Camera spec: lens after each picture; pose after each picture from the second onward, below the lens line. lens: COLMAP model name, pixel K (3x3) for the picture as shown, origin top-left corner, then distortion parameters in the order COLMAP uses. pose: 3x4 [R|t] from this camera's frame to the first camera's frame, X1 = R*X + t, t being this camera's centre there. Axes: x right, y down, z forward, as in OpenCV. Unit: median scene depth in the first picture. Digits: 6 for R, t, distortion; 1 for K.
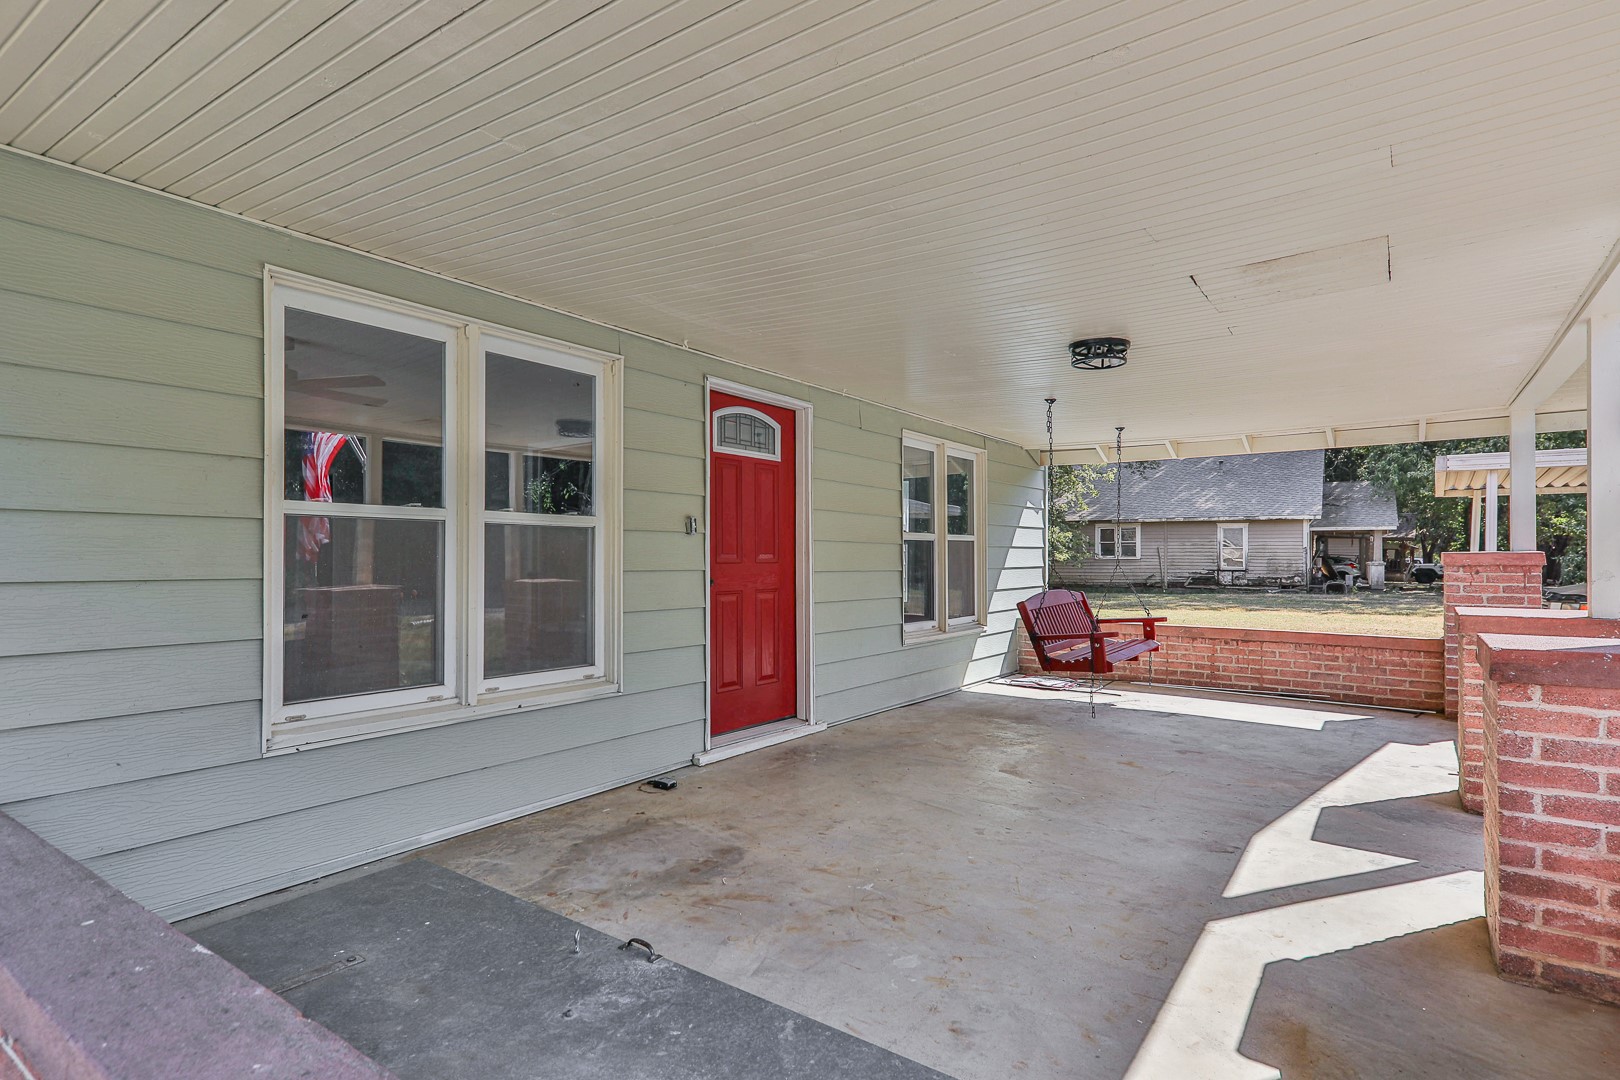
lens RADIAL K [[791.4, 0, 810.0], [0, 791.4, 540.0], [0, 0, 1]] dist [0.001678, 0.000406]
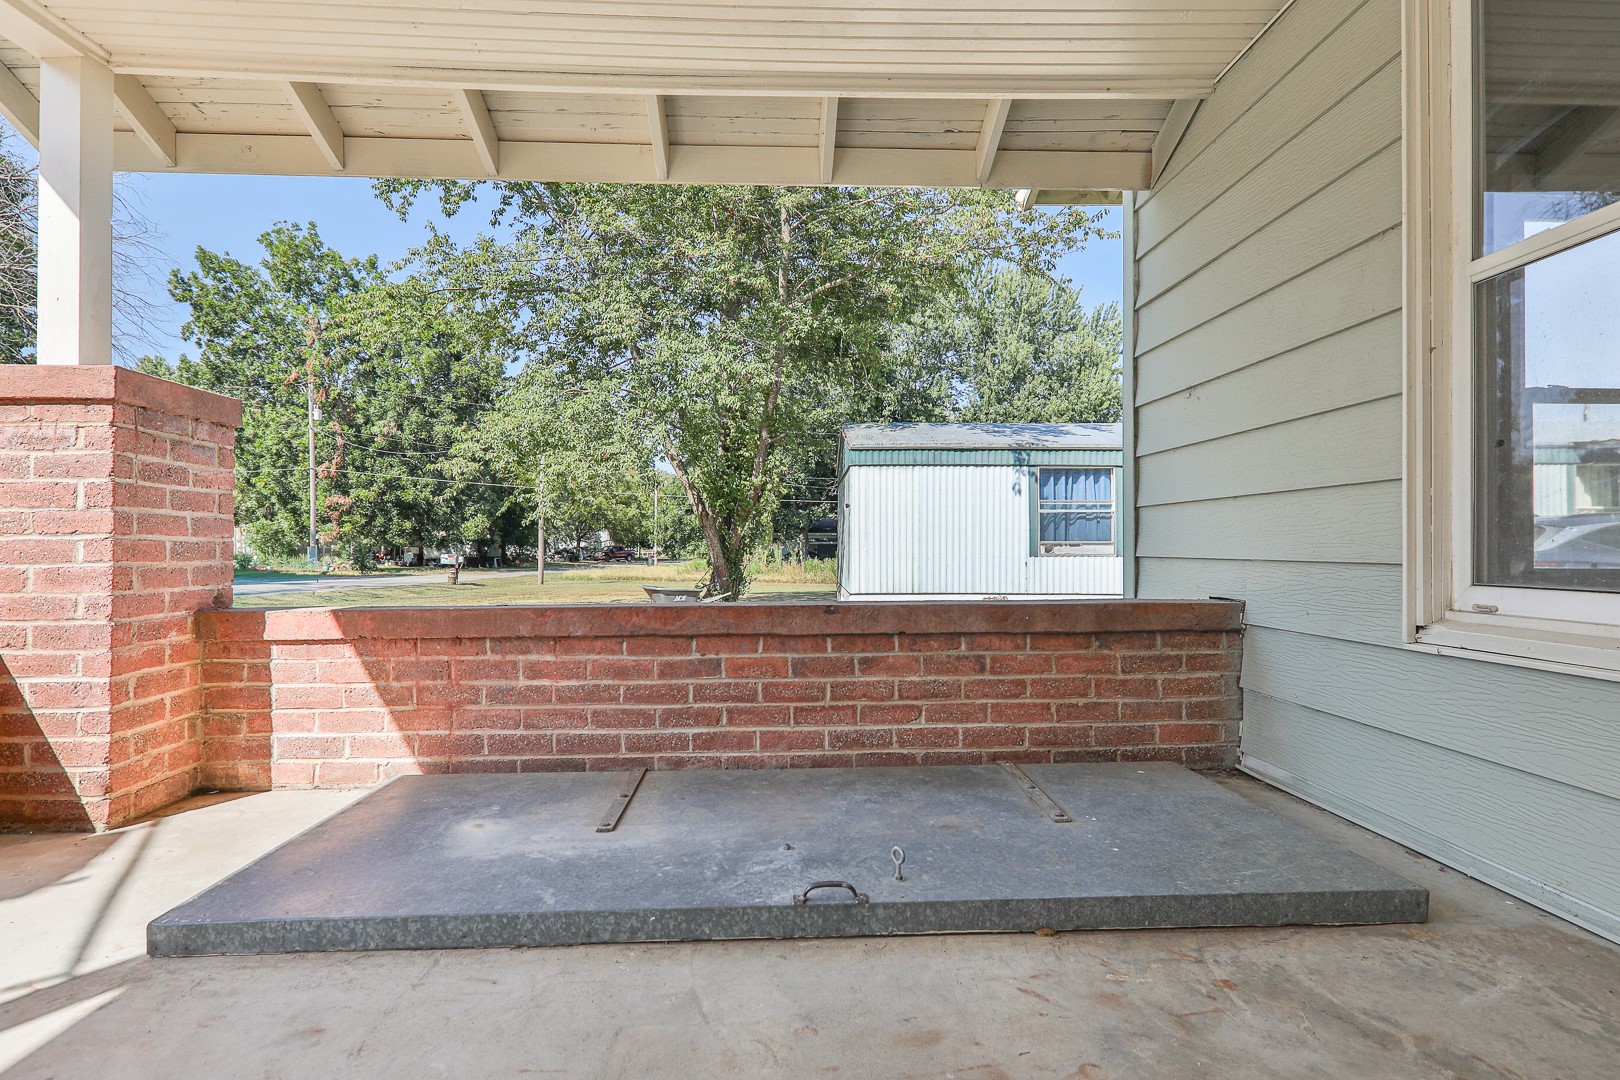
lens RADIAL K [[814.8, 0, 725.5], [0, 814.8, 547.3], [0, 0, 1]] dist [0.000715, 0.000149]
pose [[-0.833045, -0.005638, -0.553176, 0.196998], [0.007603, 0.999737, -0.021640, 0.193927], [0.553153, -0.022233, -0.832783, 1.247922]]
